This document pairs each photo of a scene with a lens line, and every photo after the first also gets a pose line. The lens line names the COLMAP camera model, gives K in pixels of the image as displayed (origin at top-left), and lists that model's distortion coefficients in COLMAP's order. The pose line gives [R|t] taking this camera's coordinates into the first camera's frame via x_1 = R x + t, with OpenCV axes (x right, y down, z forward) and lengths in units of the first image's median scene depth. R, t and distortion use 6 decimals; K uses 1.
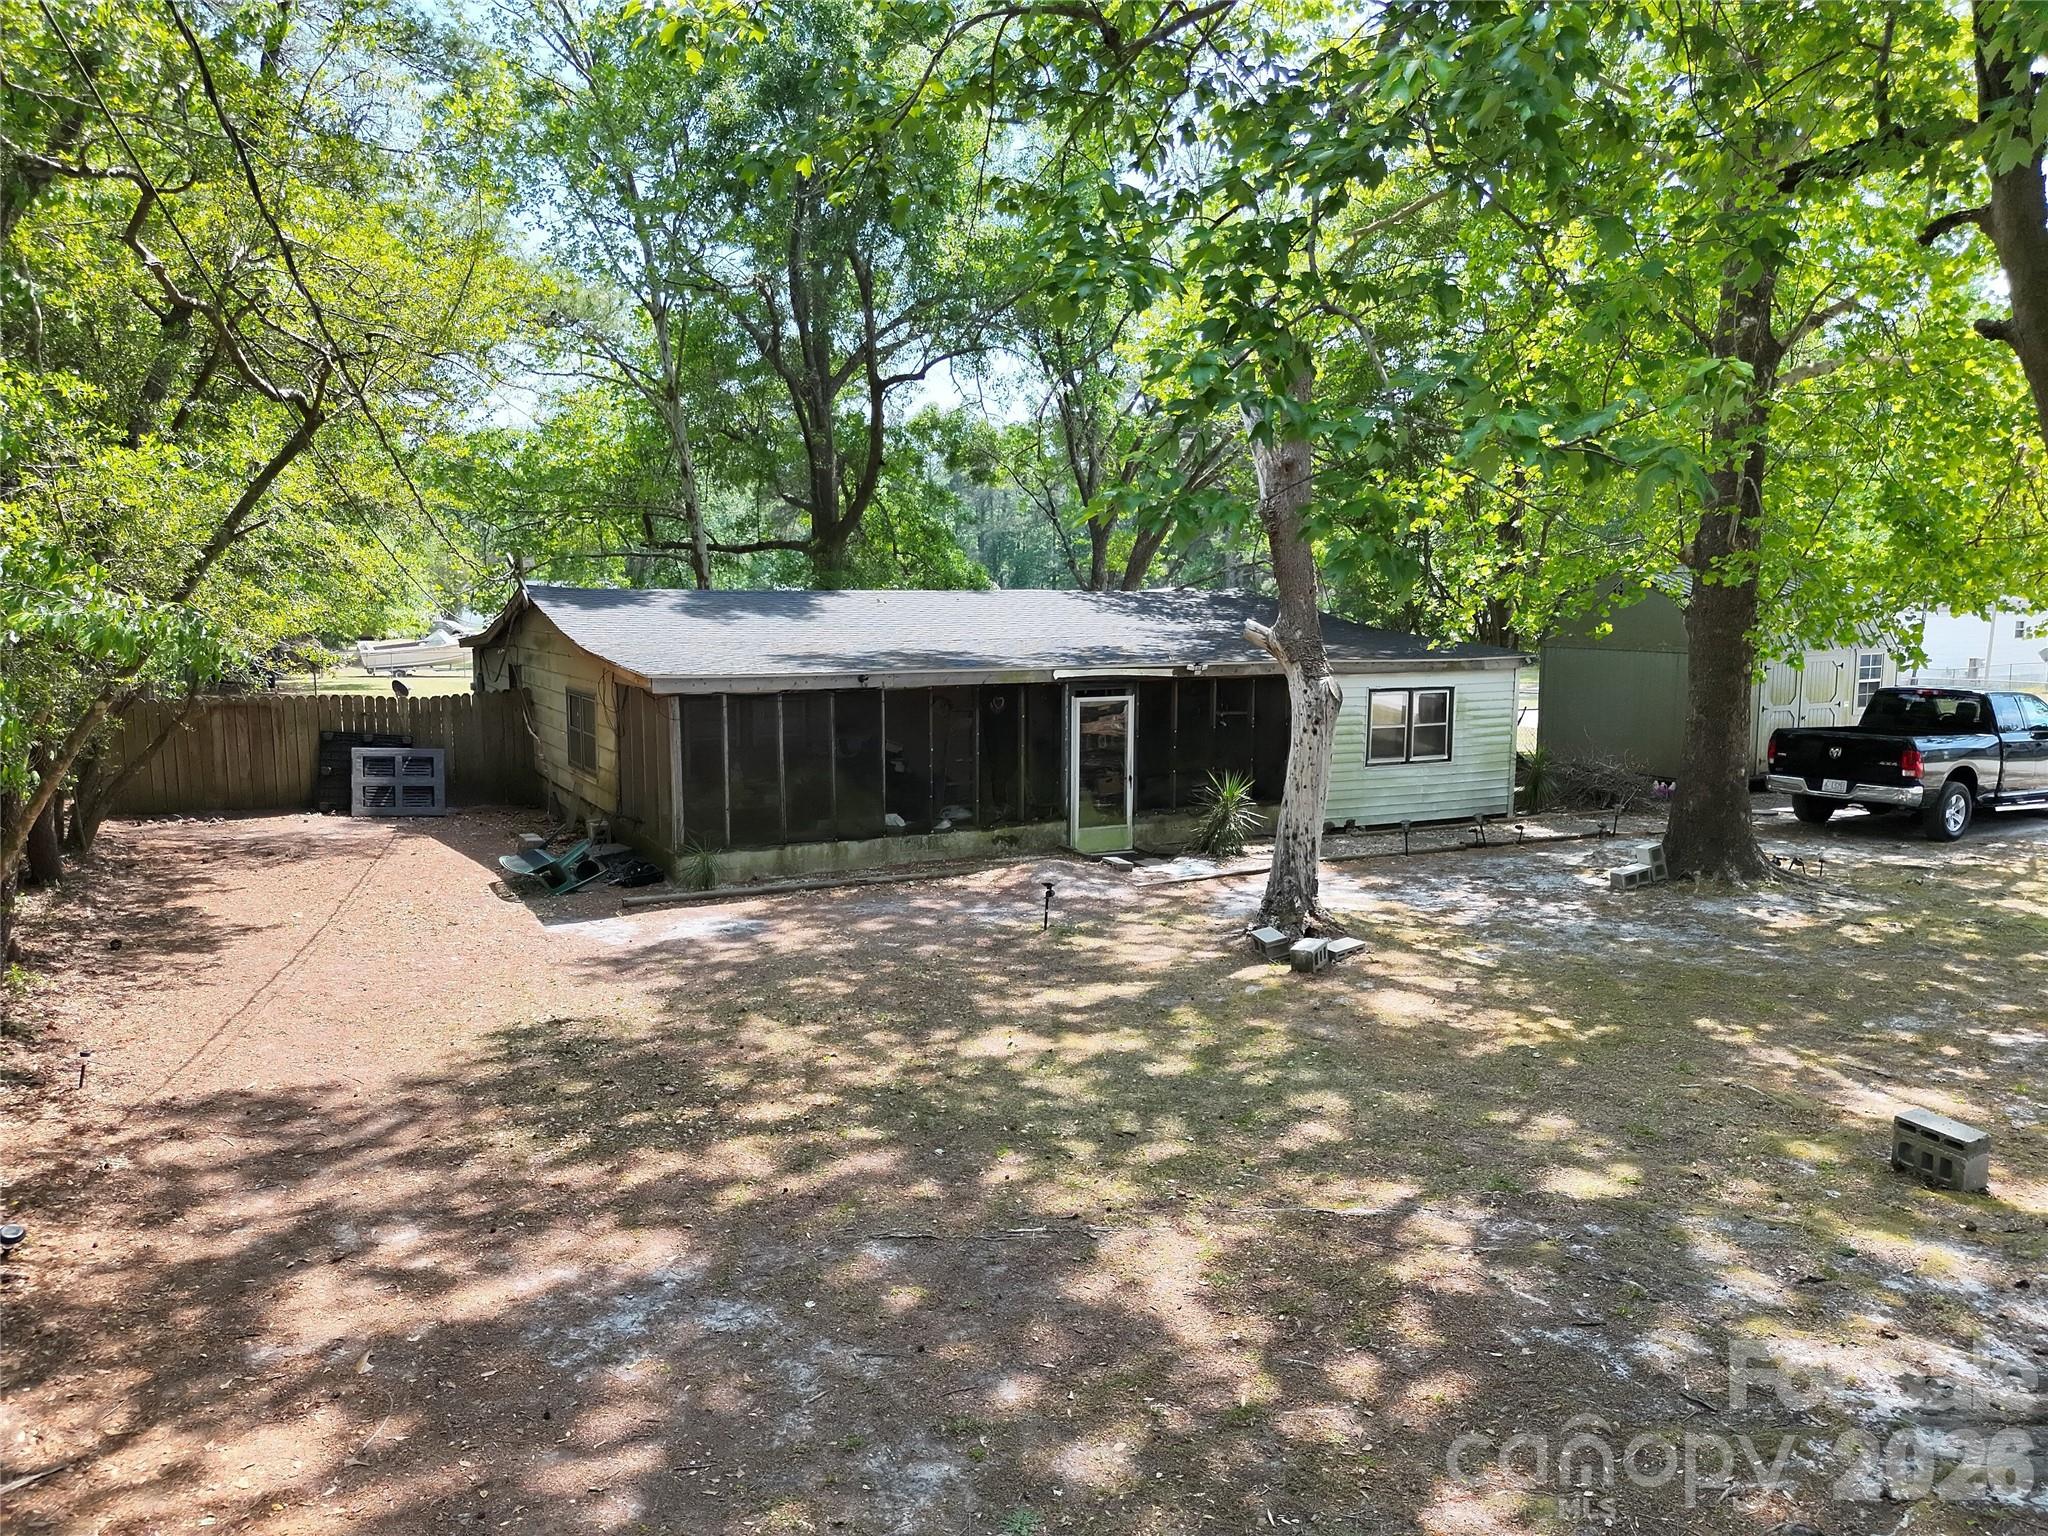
lens RADIAL K [[1437.1, 0, 1024.0], [0, 1437.1, 768.0], [0, 0, 1]] dist [-0.004498, -0.010922]
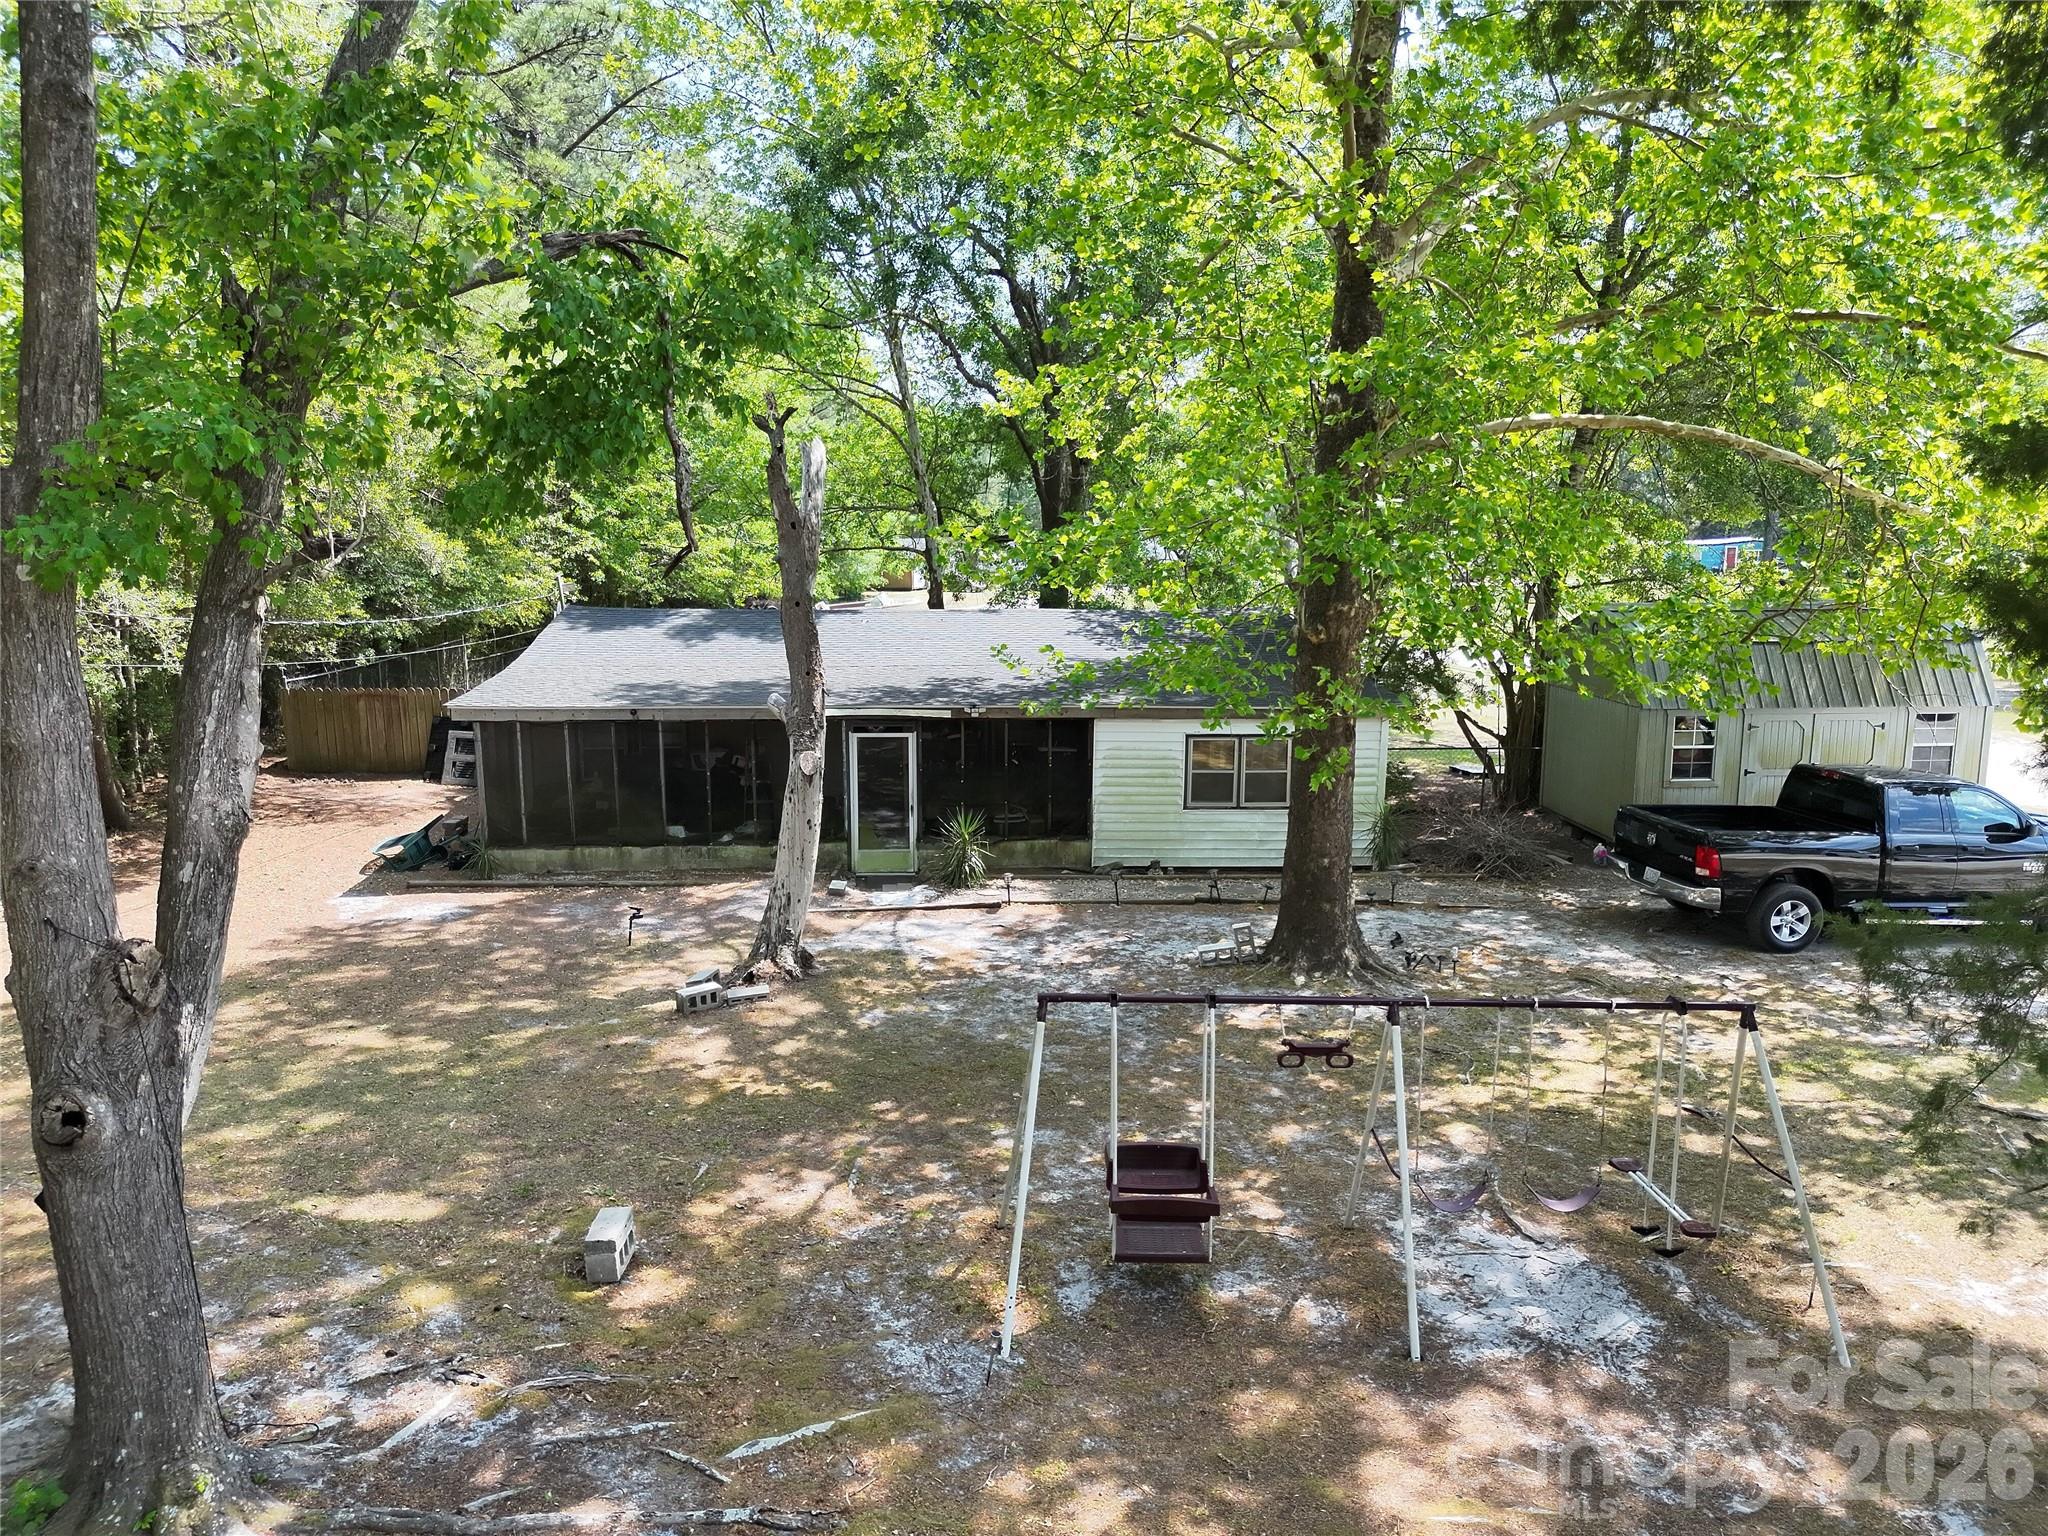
lens RADIAL K [[1412.9, 0, 1015.3], [0, 1412.9, 796.4], [0, 0, 1]] dist [0.068286, -0.057064]
pose [[0.922289, 0.074767, -0.379200, 0.567510], [-0.053200, 0.996330, 0.067055, -0.079938], [0.382822, -0.041670, 0.922882, 0.030488]]
